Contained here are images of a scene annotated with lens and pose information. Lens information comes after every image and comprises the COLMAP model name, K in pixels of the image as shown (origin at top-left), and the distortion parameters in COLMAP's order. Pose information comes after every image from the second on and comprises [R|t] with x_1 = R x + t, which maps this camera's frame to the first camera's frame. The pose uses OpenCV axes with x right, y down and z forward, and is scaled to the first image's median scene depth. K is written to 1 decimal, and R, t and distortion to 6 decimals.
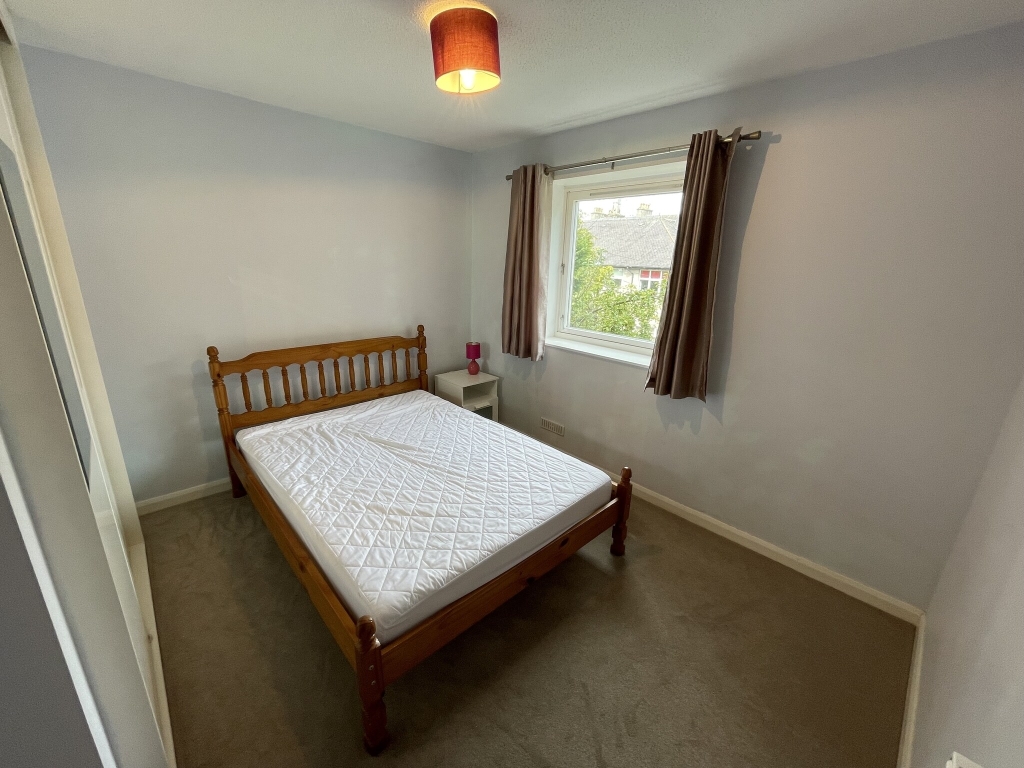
lens RADIAL K [[415.6, 0, 513.9], [0, 415.6, 378.6], [0, 0, 1]] dist [0.000620, 0.000152]
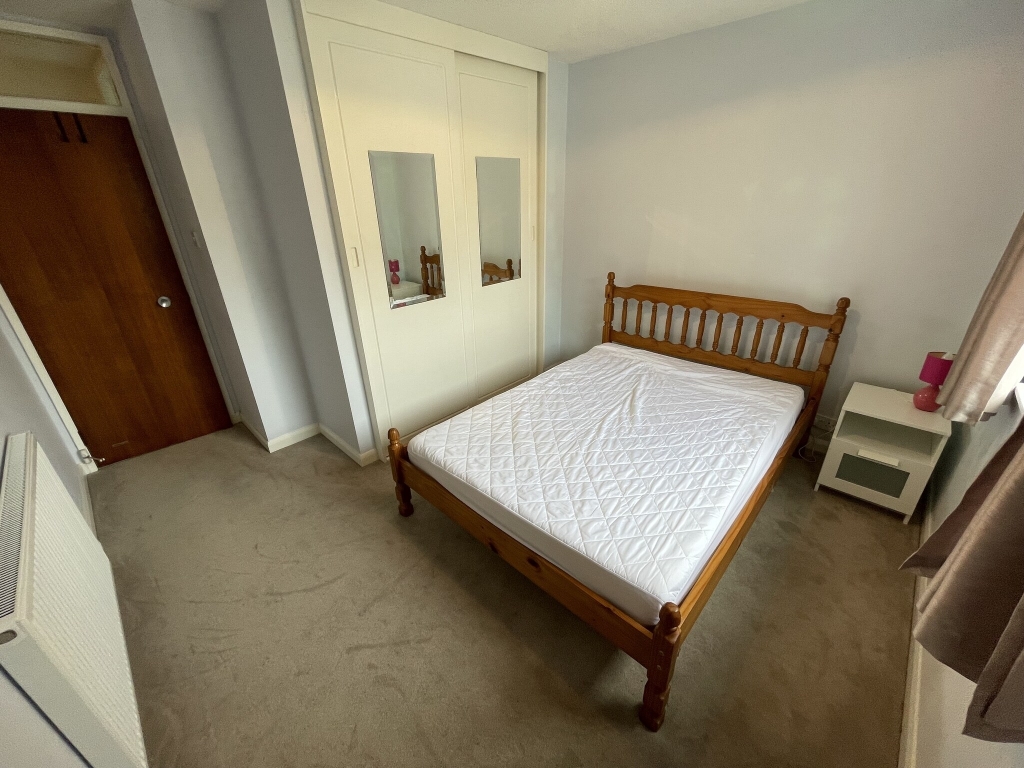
lens RADIAL K [[415.6, 0, 509.4], [0, 415.6, 381.2], [0, 0, 1]] dist [0.000620, 0.000152]
pose [[0.046817, 0.378785, -0.924300, 0.483082], [-0.260570, 0.897909, 0.354772, -0.126408], [0.964319, 0.224235, 0.140738, 0.513929]]
